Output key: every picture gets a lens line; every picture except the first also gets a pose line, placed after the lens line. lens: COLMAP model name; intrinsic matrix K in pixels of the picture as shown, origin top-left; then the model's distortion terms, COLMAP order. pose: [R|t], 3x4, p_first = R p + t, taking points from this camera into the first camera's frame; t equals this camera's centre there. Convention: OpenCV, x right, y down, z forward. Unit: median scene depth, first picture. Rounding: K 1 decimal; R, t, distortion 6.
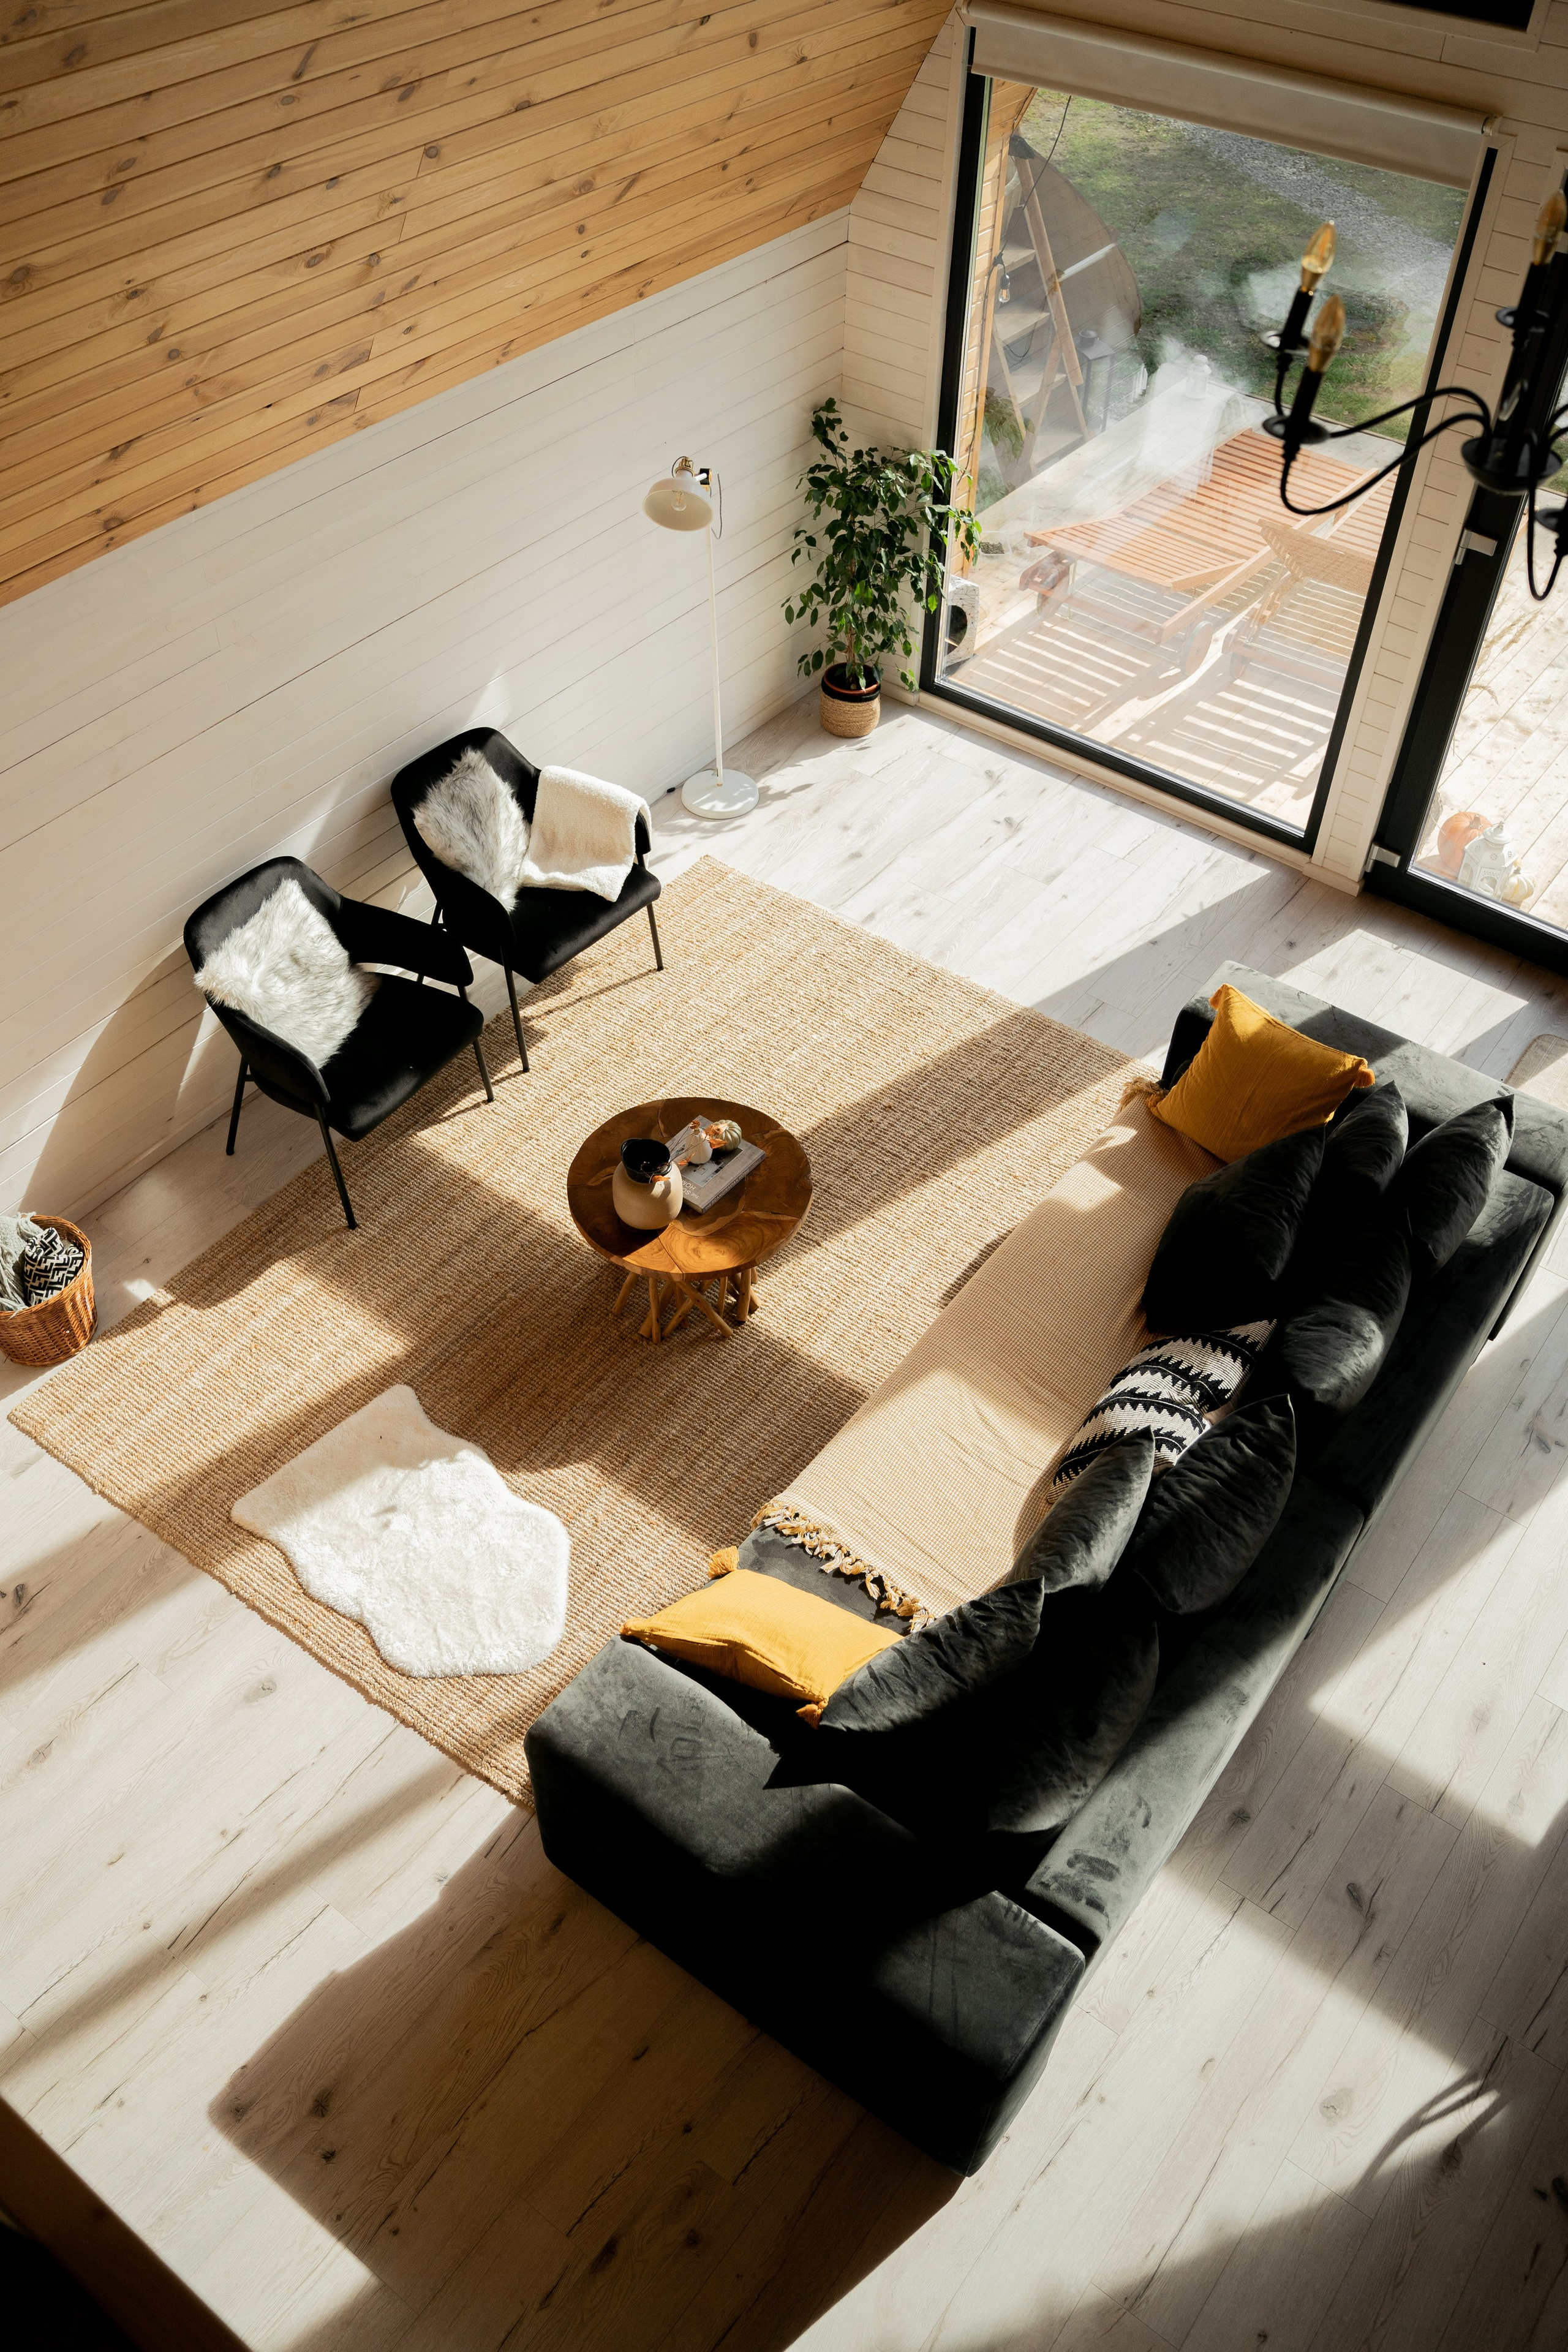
lens RADIAL K [[1898.0, 0, 771.8], [0, 1898.0, 1169.0], [0, 0, 1]] dist [-0.097539, 0.067553]
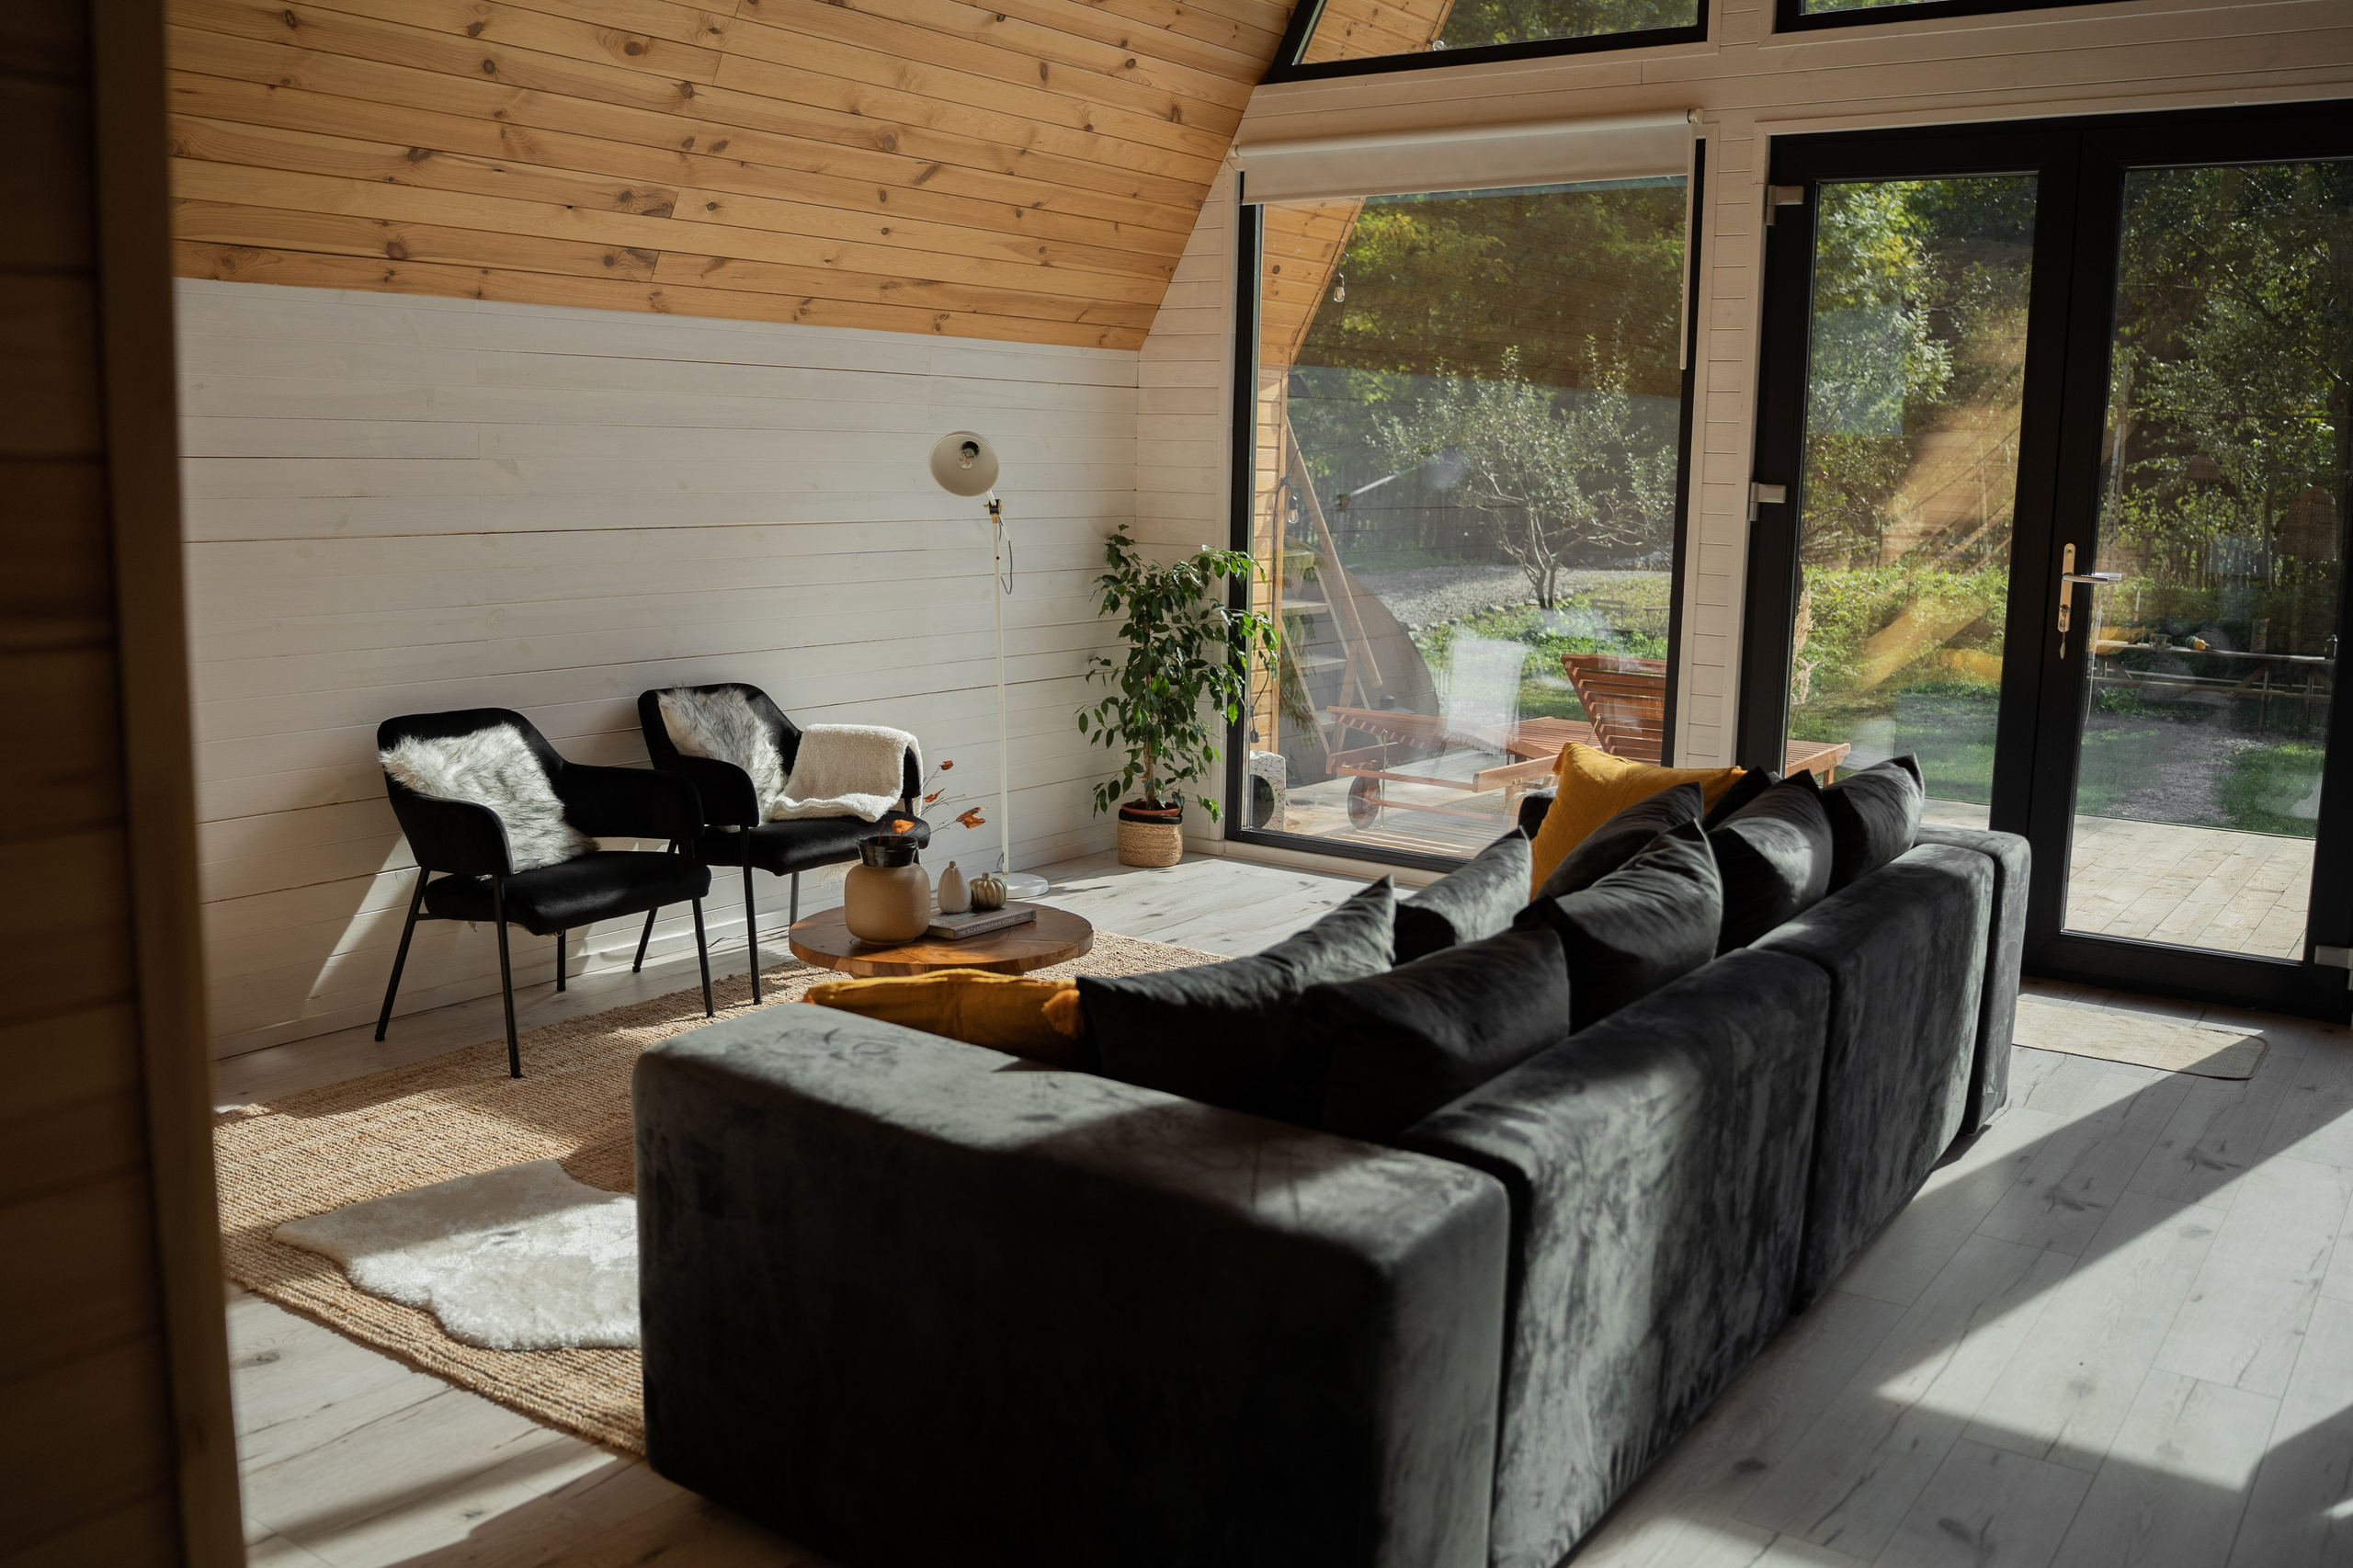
lens RADIAL K [[2035.7, 0, 1167.4], [0, 2035.7, 760.7], [0, 0, 1]] dist [-0.111329, 0.082365]
pose [[0.999439, -0.000502, 0.033500, 0.022025], [0.020850, 0.791999, -0.610166, 0.440414], [-0.026225, 0.610522, 0.791565, 0.246276]]
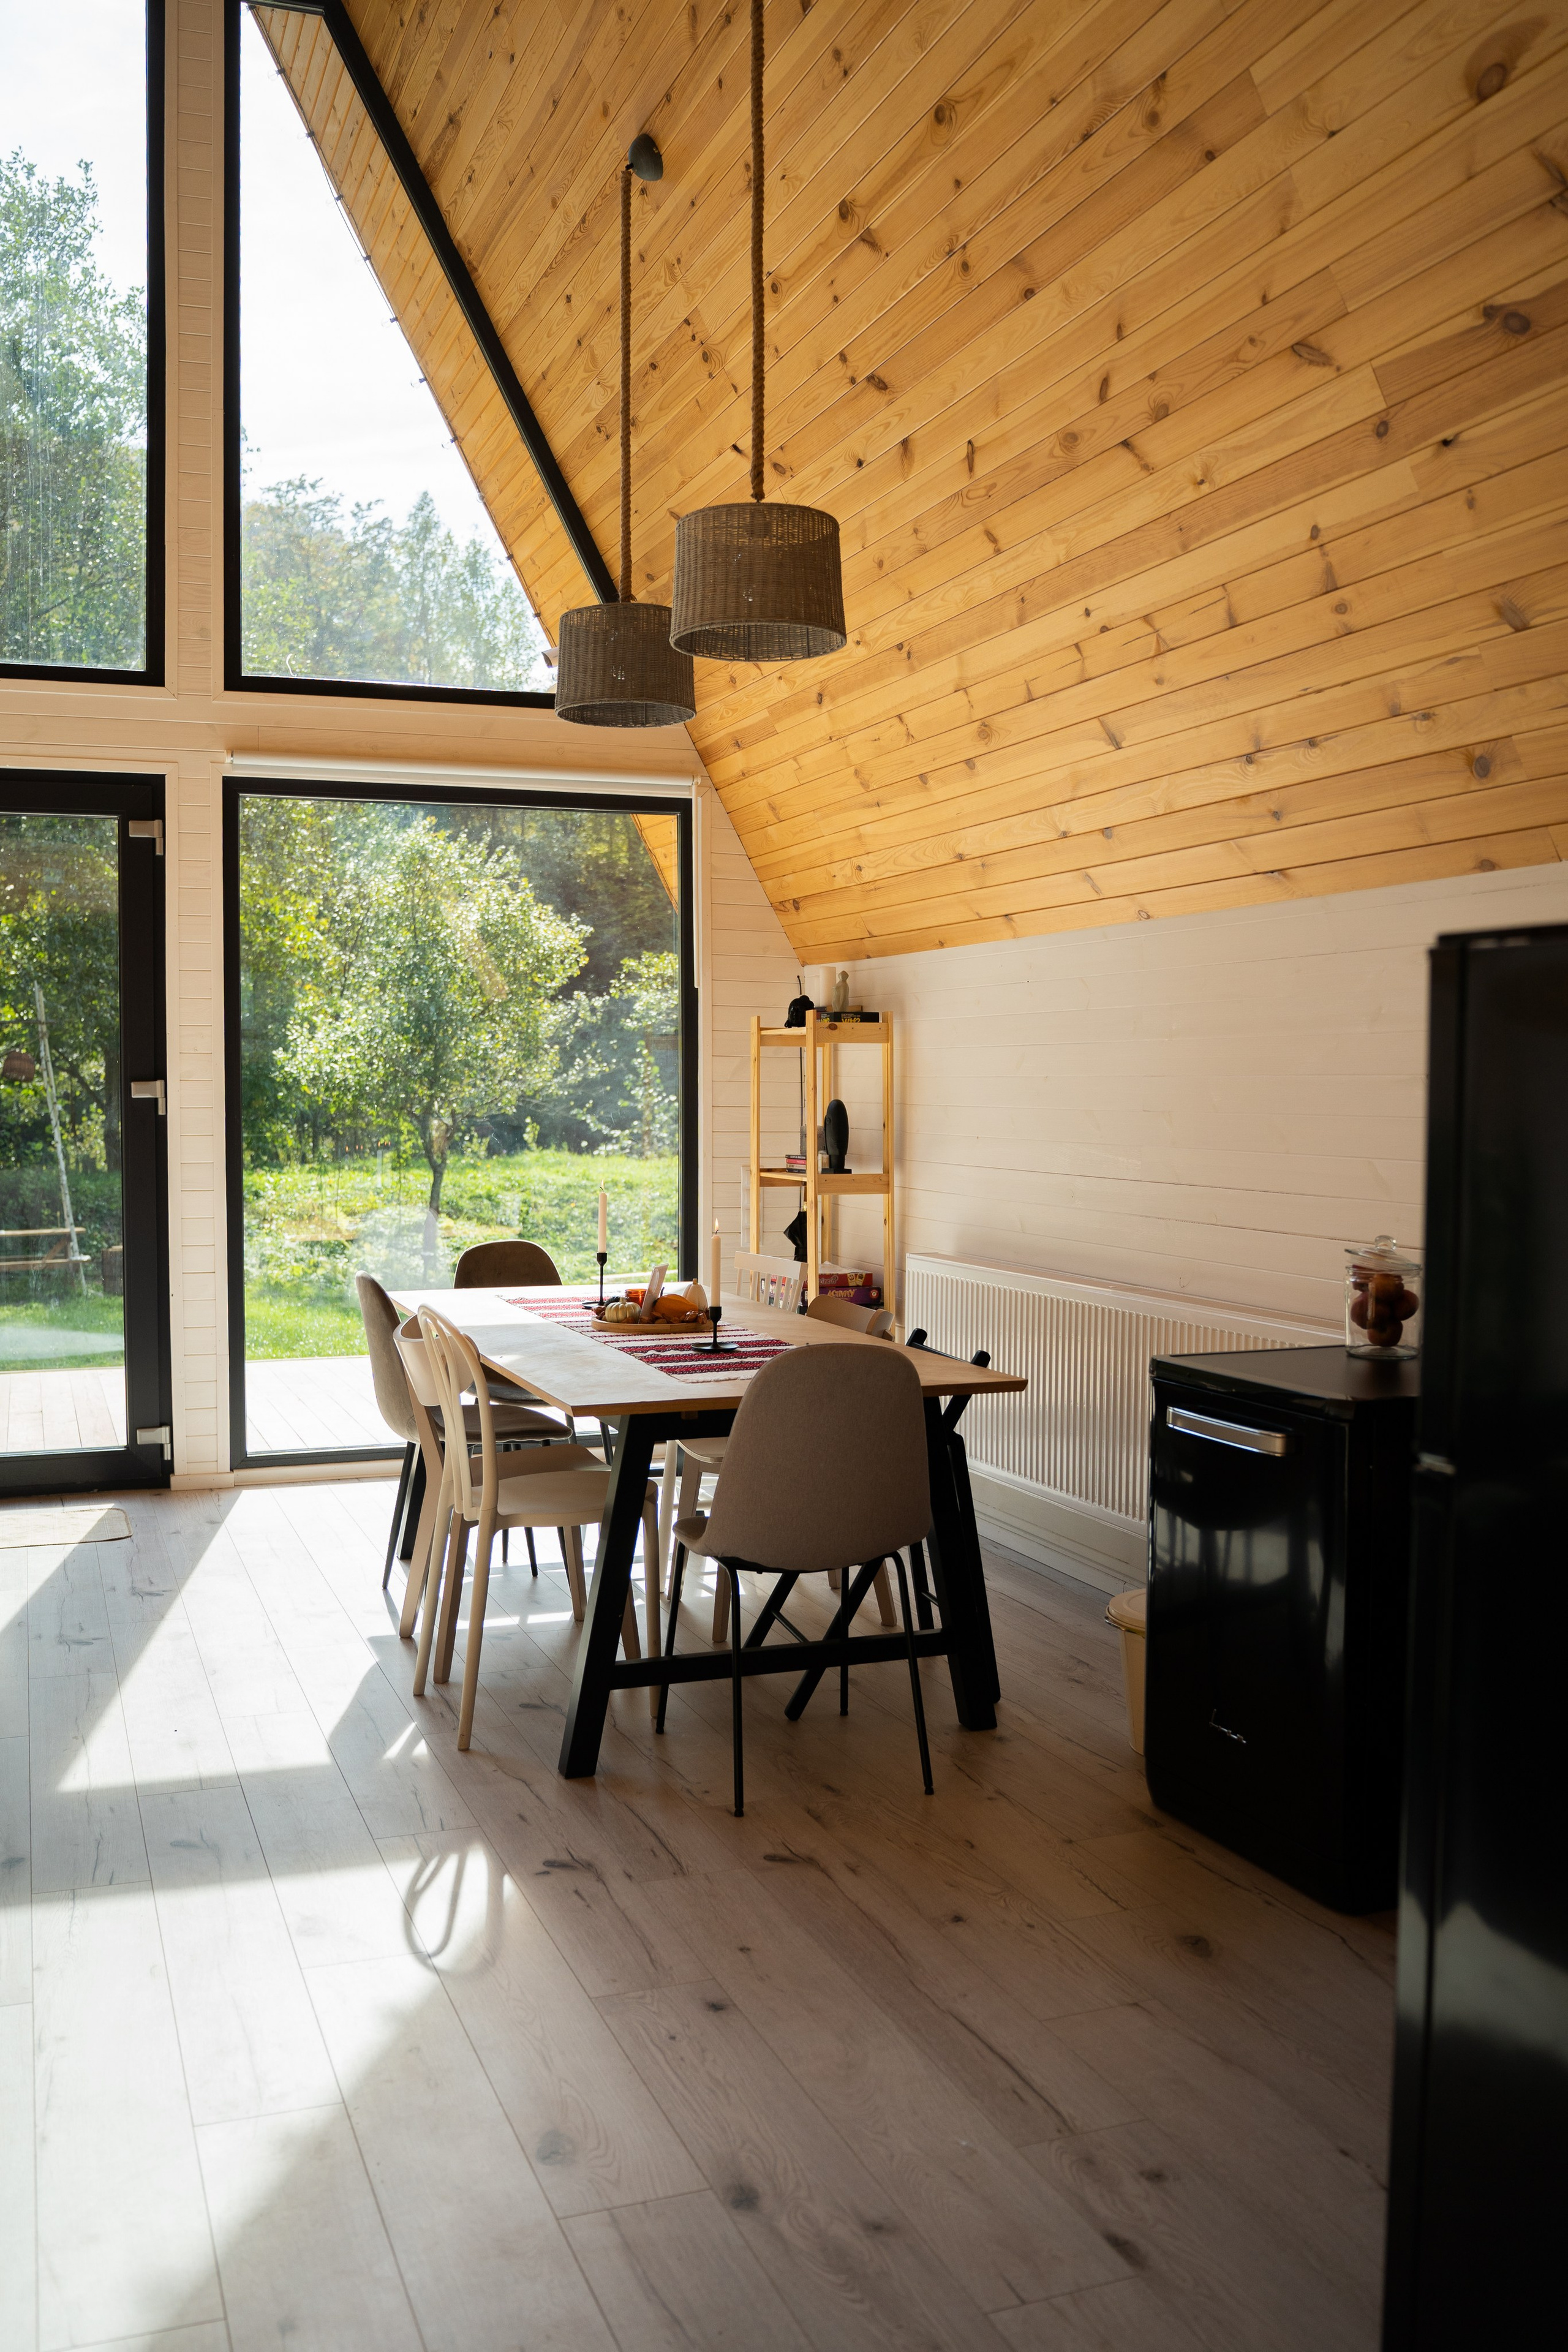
lens RADIAL K [[1975.2, 0, 771.6], [0, 1975.2, 1179.4], [0, 0, 1]] dist [-0.109252, 0.051276]
pose [[0.526866, -0.057402, 0.848008, -0.189967], [0.620670, 0.707609, -0.337723, 0.473852], [-0.580672, 0.704268, 0.408443, 0.225031]]
